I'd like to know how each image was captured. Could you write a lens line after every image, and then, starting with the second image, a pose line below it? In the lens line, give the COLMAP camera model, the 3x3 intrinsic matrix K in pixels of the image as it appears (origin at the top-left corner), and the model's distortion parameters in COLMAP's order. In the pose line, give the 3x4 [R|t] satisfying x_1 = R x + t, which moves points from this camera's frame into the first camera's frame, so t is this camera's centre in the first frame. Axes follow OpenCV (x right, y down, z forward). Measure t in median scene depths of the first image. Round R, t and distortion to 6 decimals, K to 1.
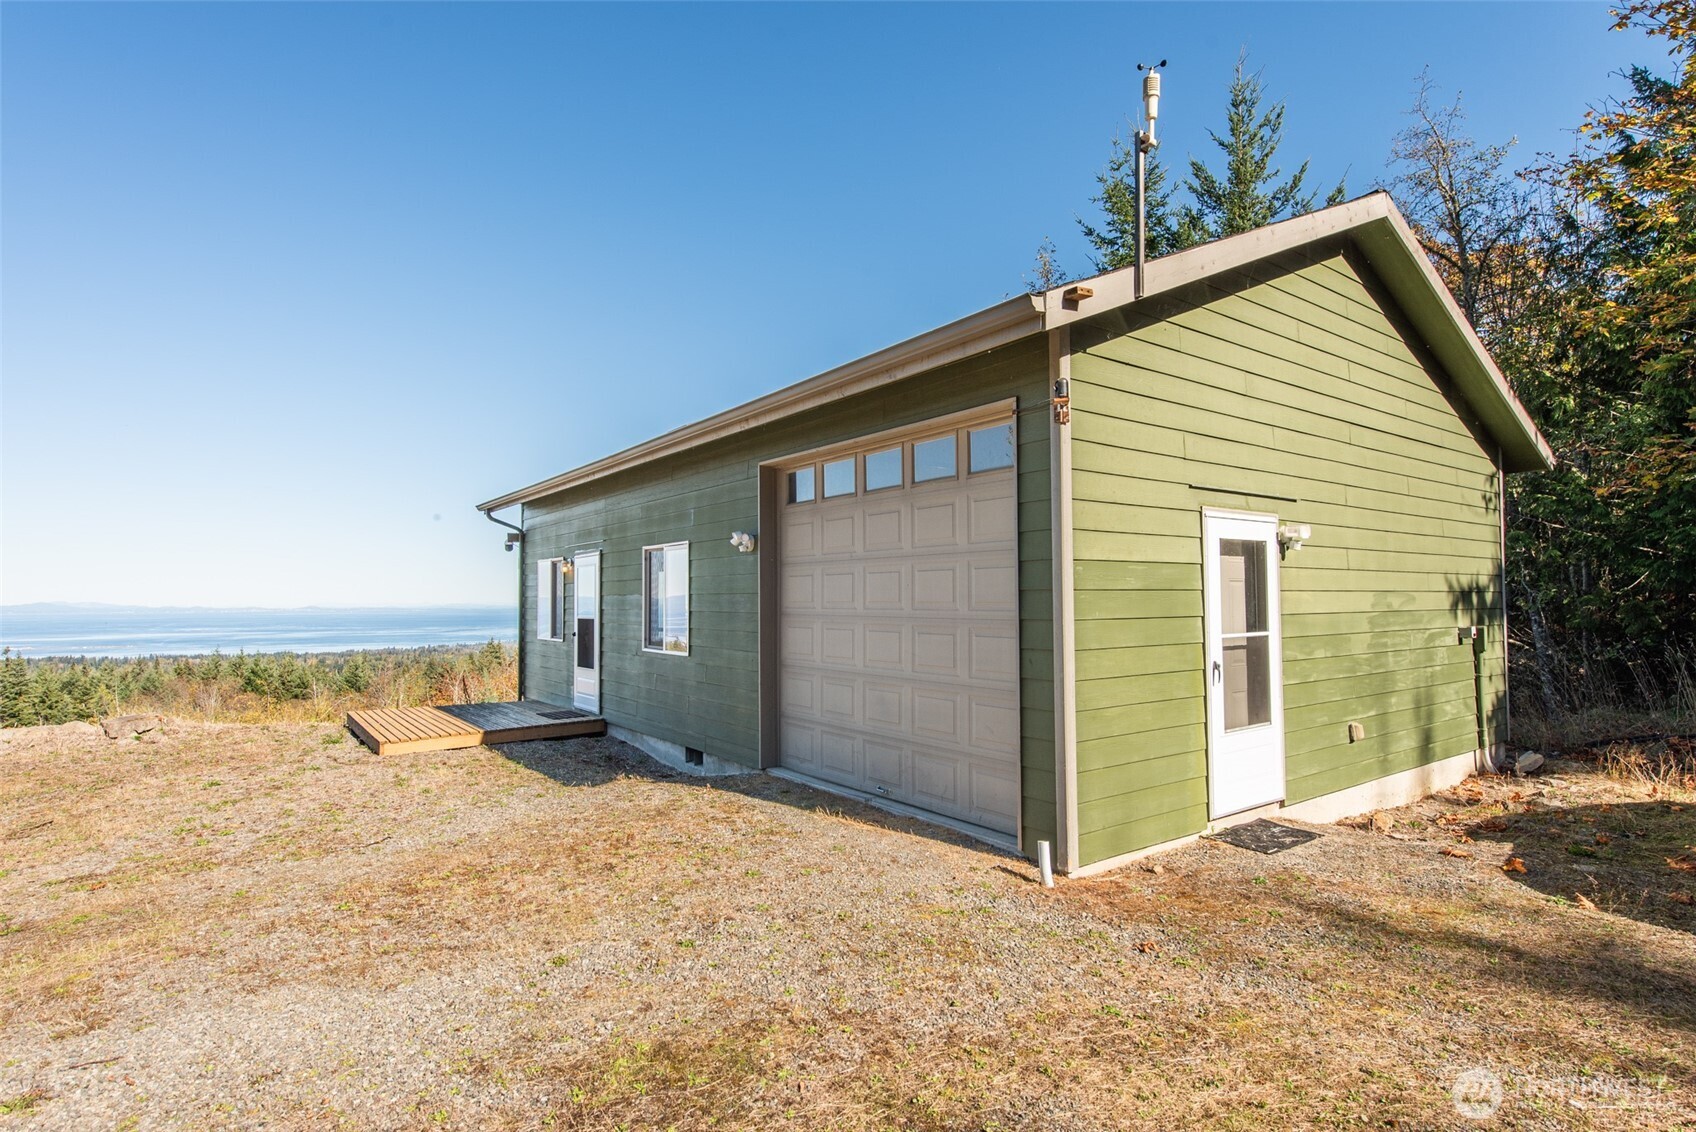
lens RADIAL K [[861.2, 0, 847.5], [0, 861.2, 567.0], [0, 0, 1]] dist [0.000489, 0.000014]
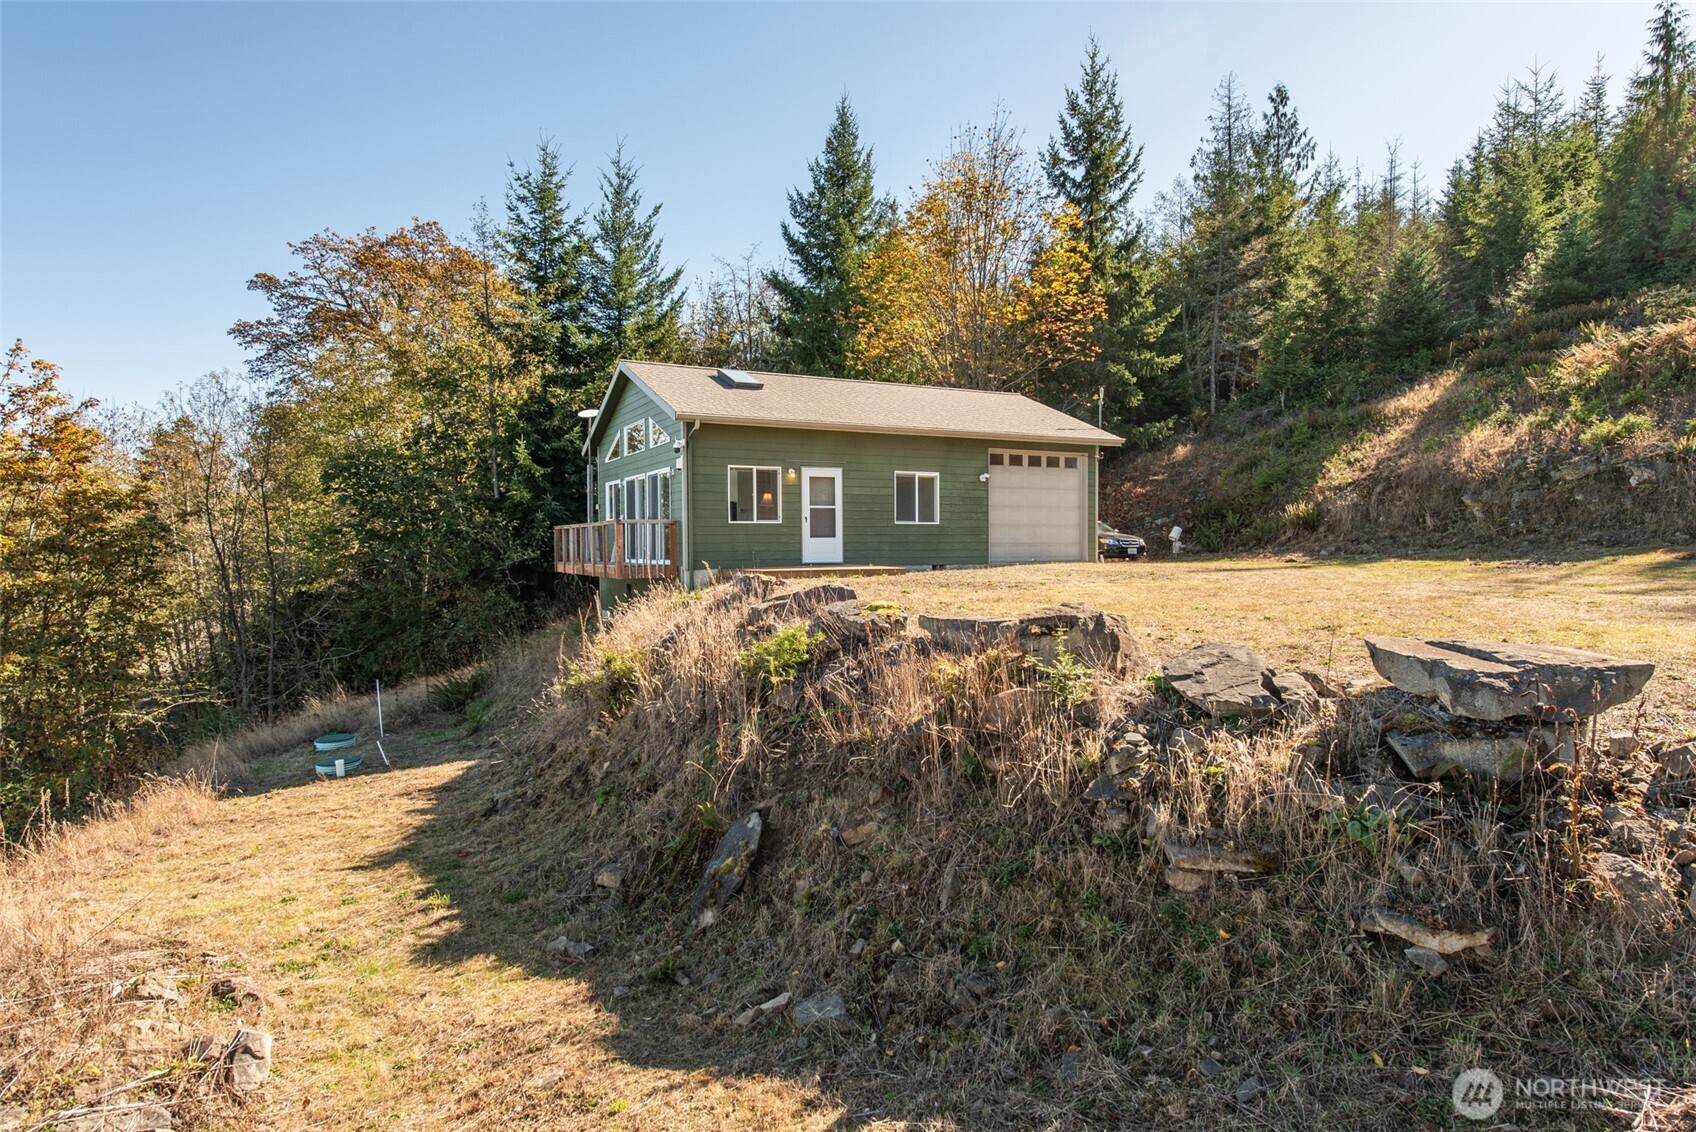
lens RADIAL K [[951.2, 0, 845.4], [0, 951.2, 569.0], [0, 0, 1]] dist [-0.001602, -0.000261]
pose [[0.139859, -0.032003, 0.989654, -3.299775], [-0.035381, 0.998678, 0.037295, 0.168290], [-0.989539, -0.040231, 0.138542, 1.096944]]
